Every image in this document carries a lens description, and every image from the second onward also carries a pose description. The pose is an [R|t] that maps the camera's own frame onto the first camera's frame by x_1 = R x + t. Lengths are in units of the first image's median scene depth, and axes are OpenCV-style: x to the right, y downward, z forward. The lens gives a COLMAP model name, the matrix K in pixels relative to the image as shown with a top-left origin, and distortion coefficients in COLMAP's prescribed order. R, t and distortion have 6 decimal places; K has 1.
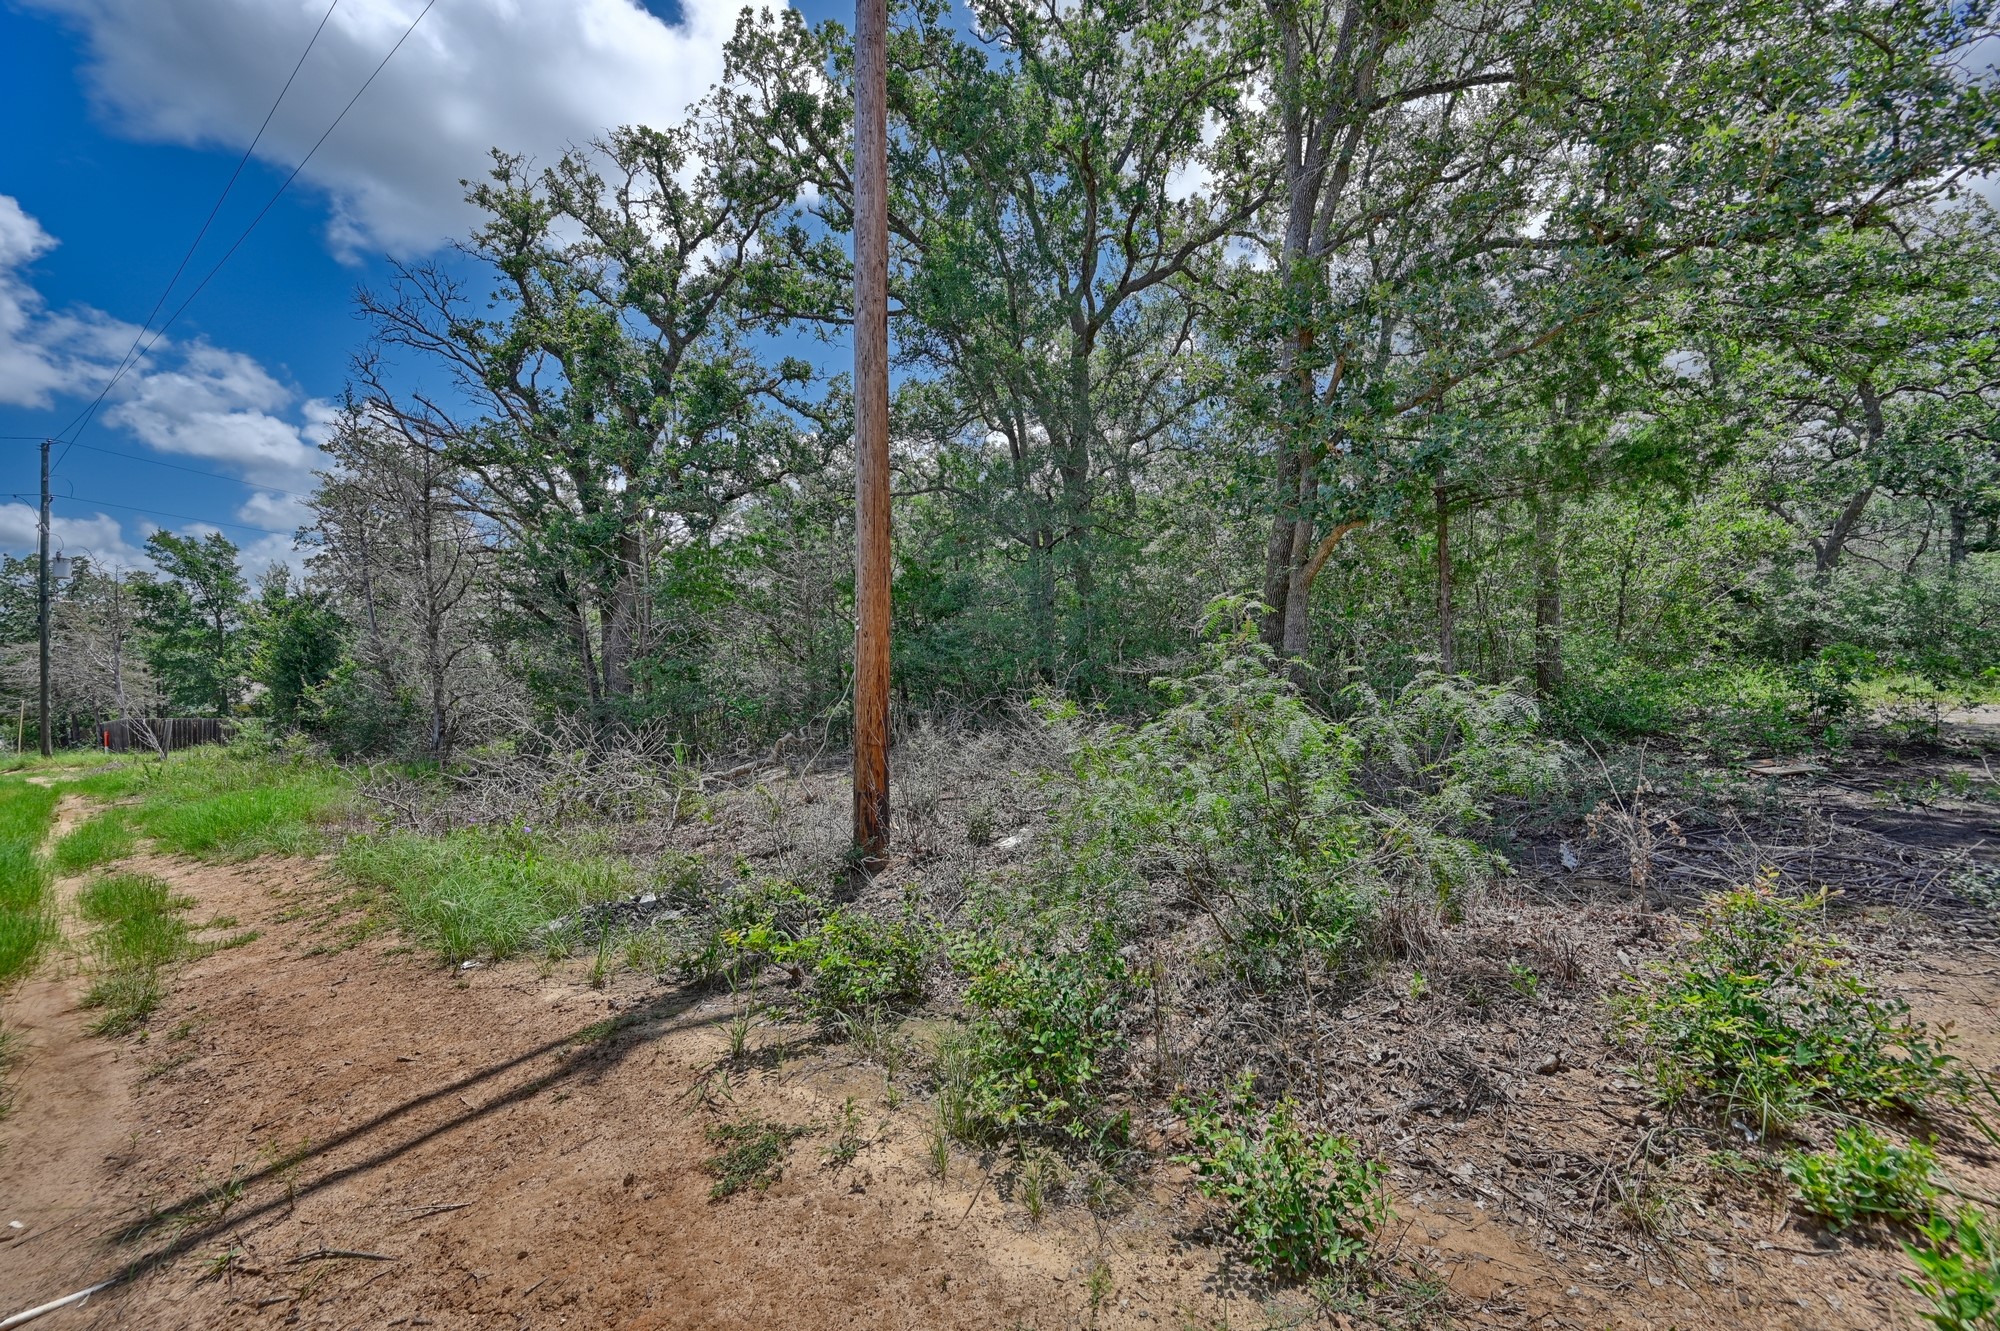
lens RADIAL K [[781.7, 0, 993.6], [0, 781.7, 670.4], [0, 0, 1]] dist [-0.004089, 0.000304]
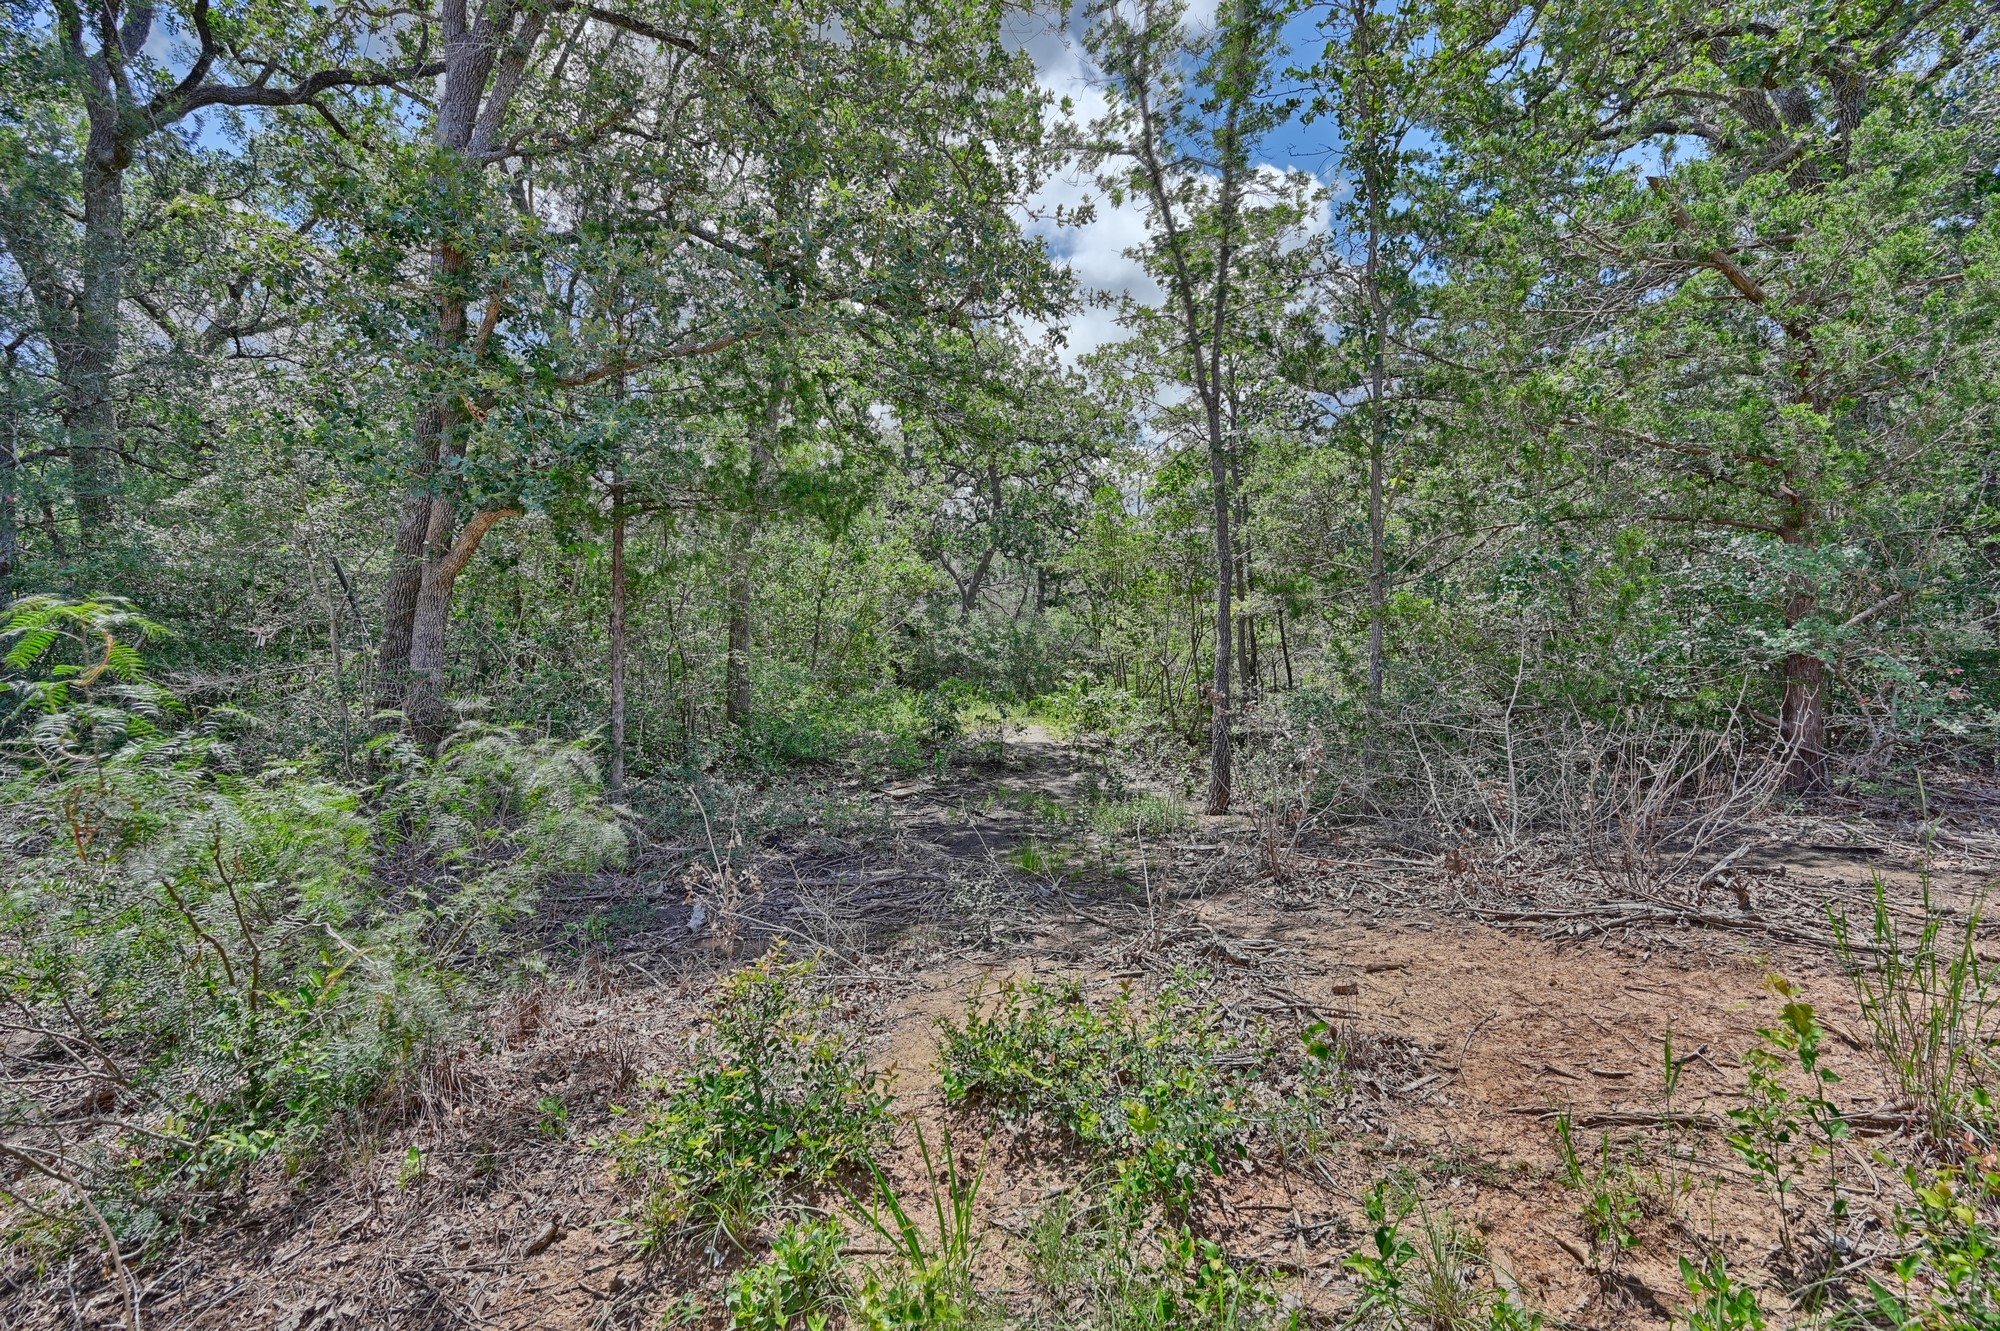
lens RADIAL K [[921.3, 0, 1003.2], [0, 921.3, 674.7], [0, 0, 1]] dist [0.001585, -0.001206]
pose [[0.666152, 0.024293, 0.745420, 0.102919], [-0.016522, 0.999705, -0.017815, -0.015660], [-0.745633, -0.000449, 0.666357, 0.013683]]
